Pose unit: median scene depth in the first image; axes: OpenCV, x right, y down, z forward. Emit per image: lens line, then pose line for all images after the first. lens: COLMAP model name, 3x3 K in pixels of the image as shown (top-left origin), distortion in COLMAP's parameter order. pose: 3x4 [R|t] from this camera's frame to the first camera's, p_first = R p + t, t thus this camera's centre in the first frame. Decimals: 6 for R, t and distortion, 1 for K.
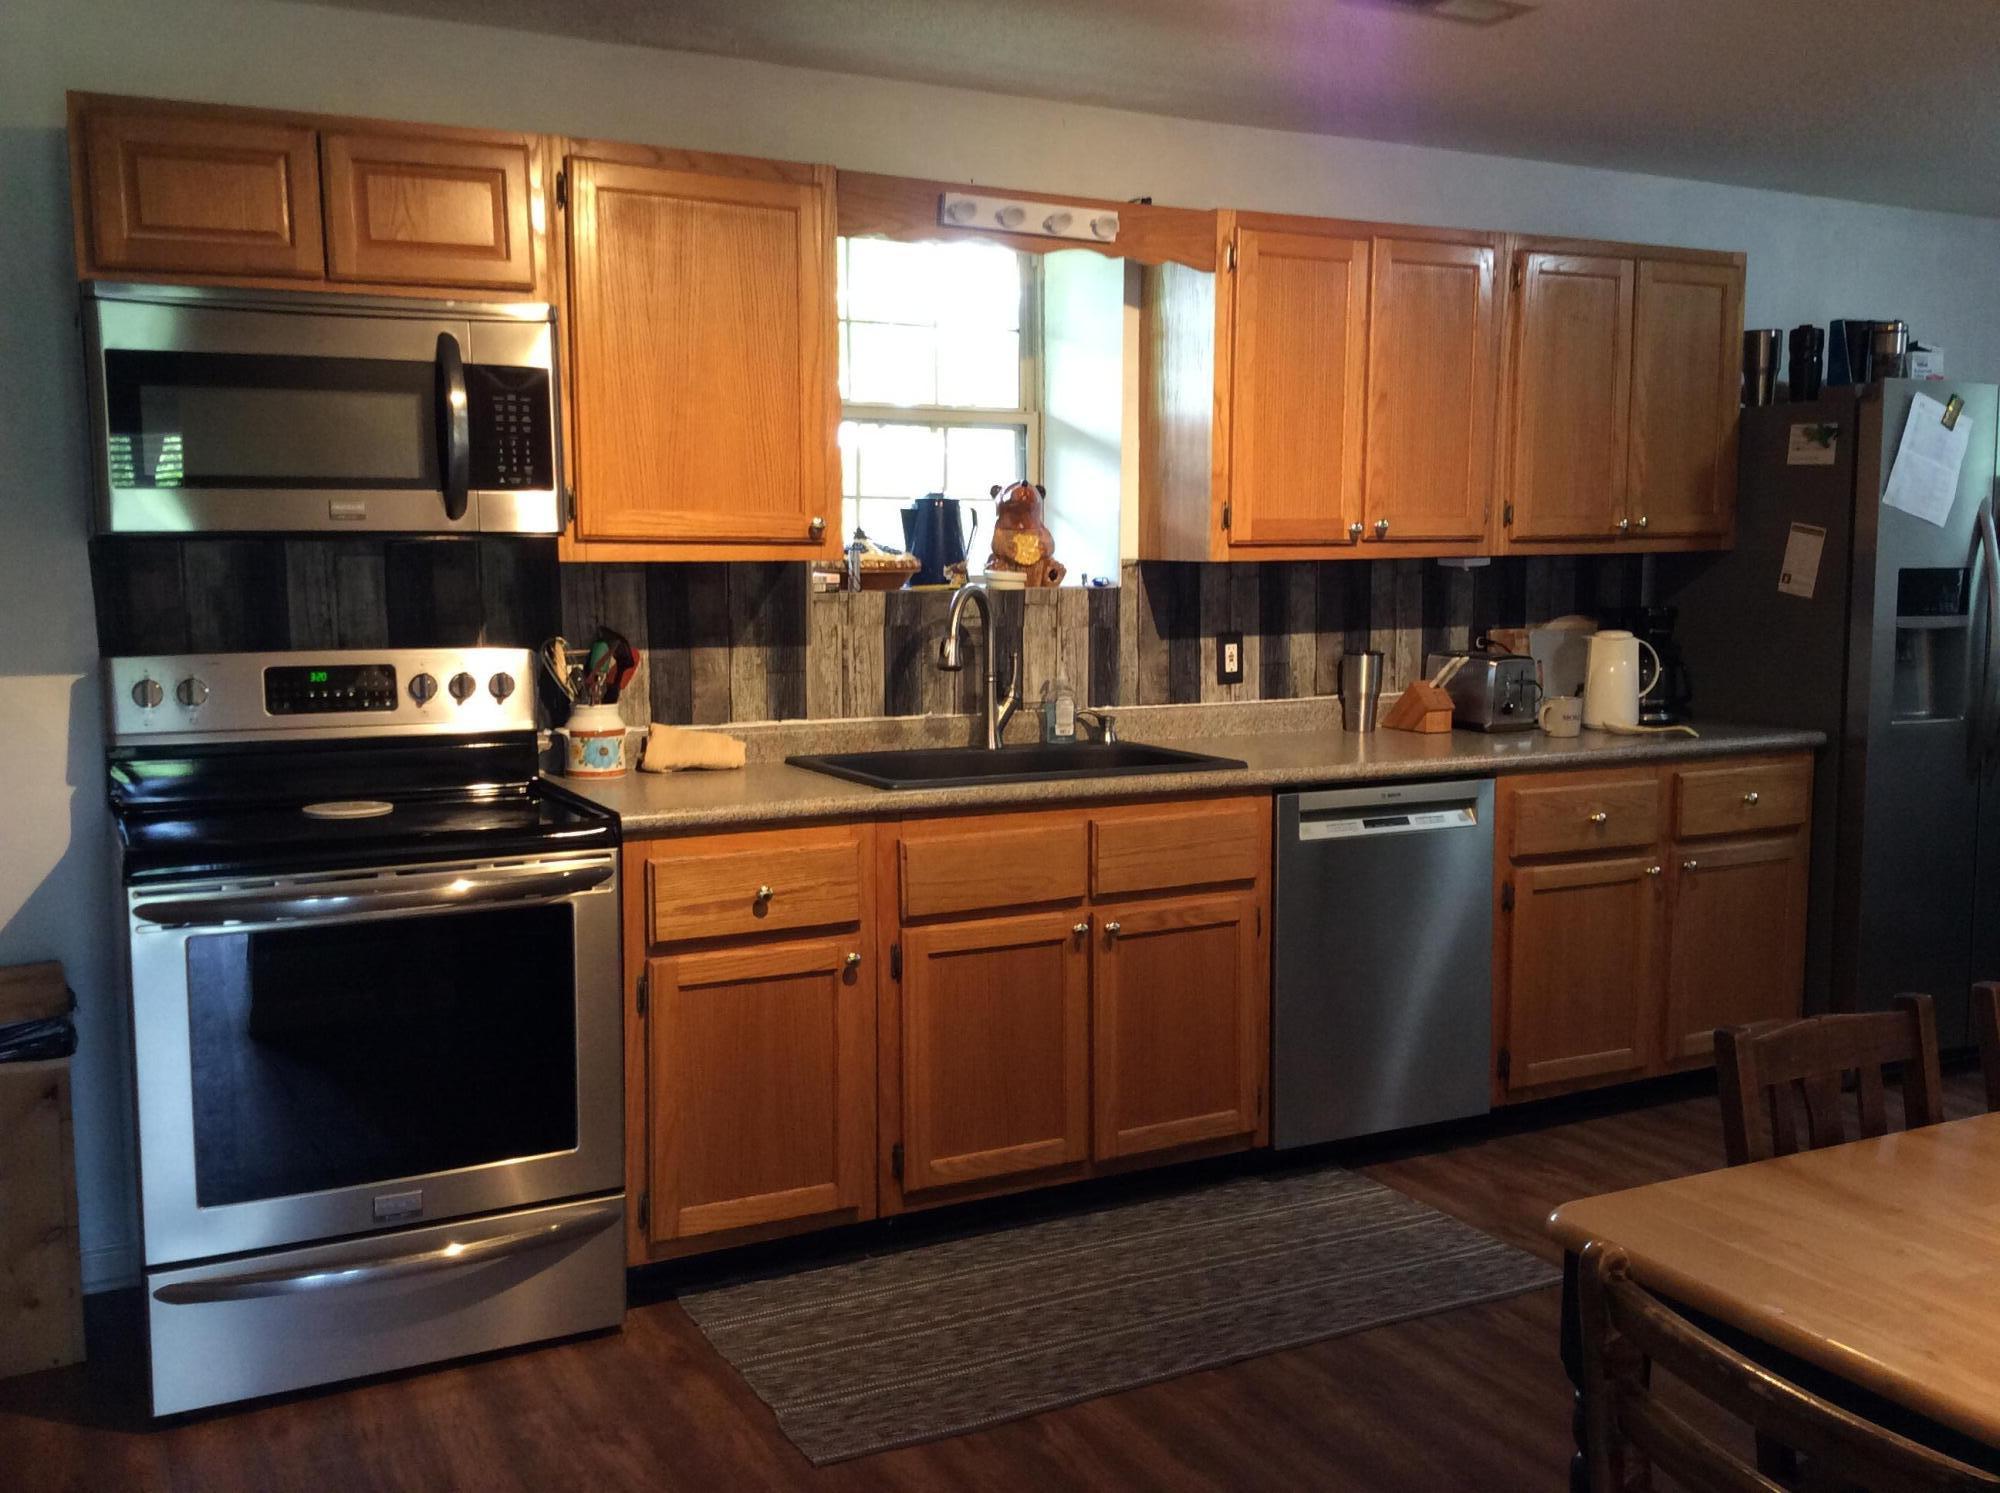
lens RADIAL K [[1850.5, 0, 1000.0], [0, 1850.5, 746.5], [0, 0, 1]] dist [0.157223, -0.274202]
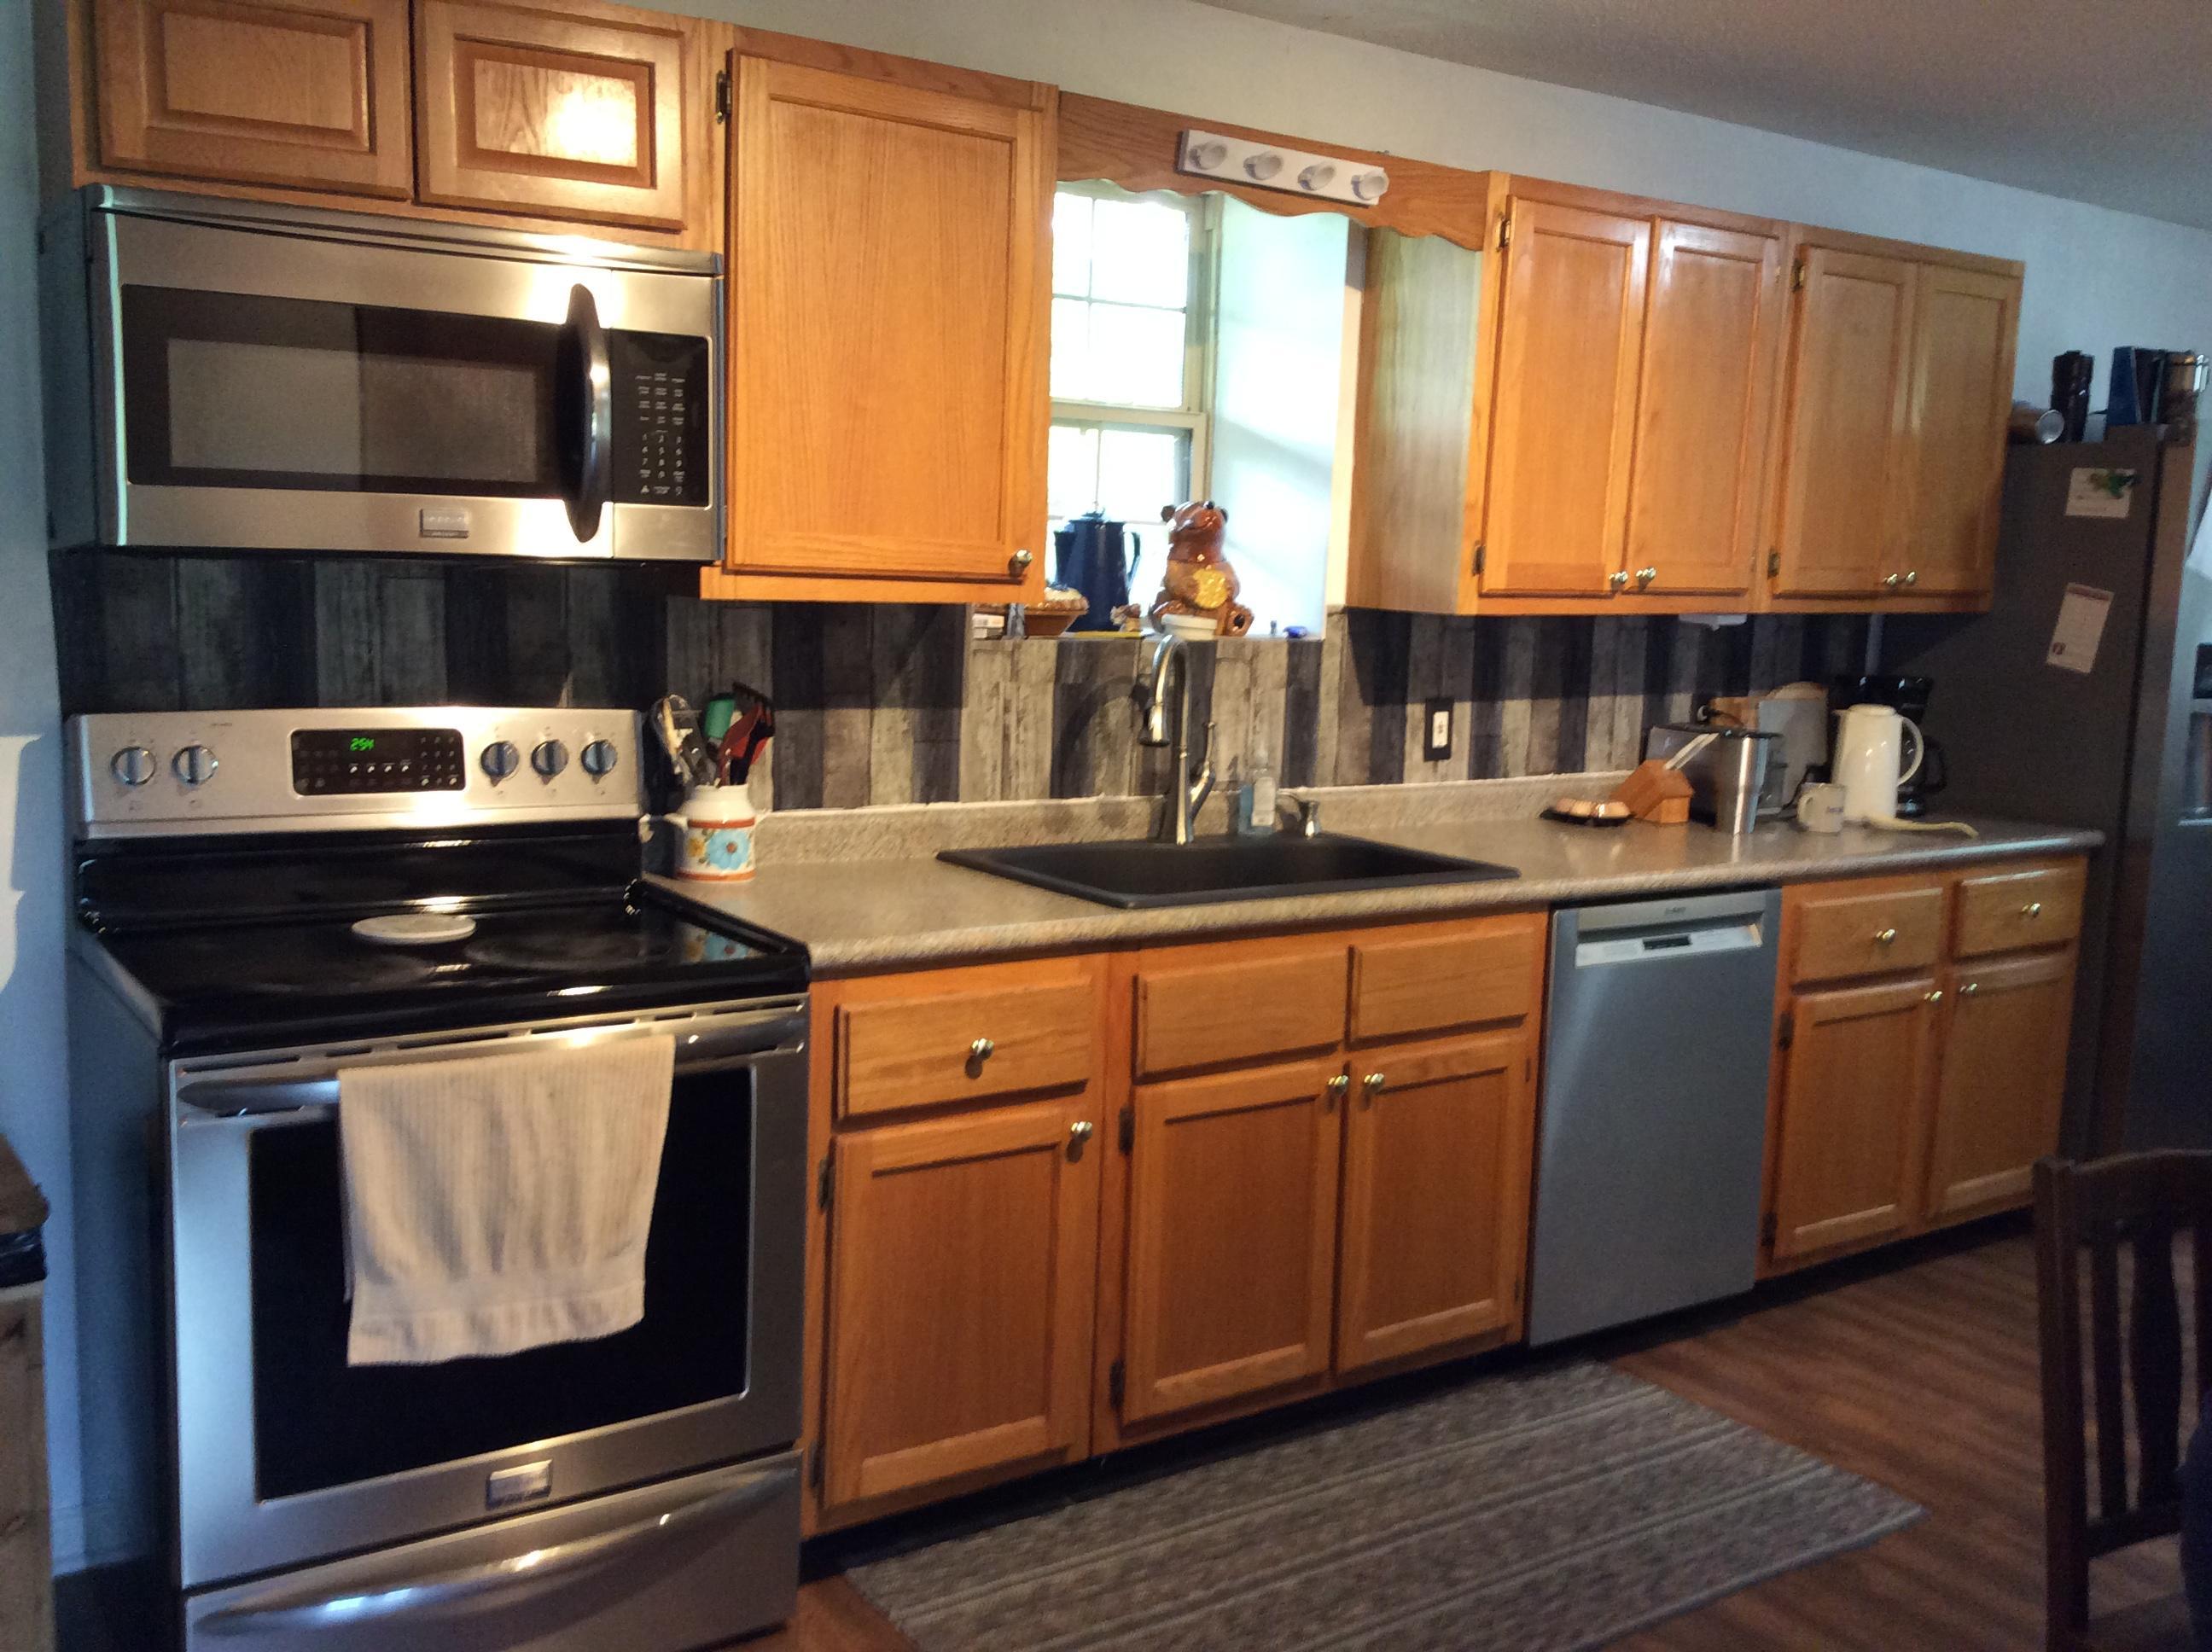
lens RADIAL K [[2060.8, 0, 1100.5], [0, 2060.8, 835.2], [0, 0, 1]] dist [0.143845, -0.251452]
pose [[0.991919, 0.019126, 0.125423, -0.162344], [-0.023166, 0.999256, 0.030831, -0.030574], [-0.124740, -0.033487, 0.991624, 0.138563]]
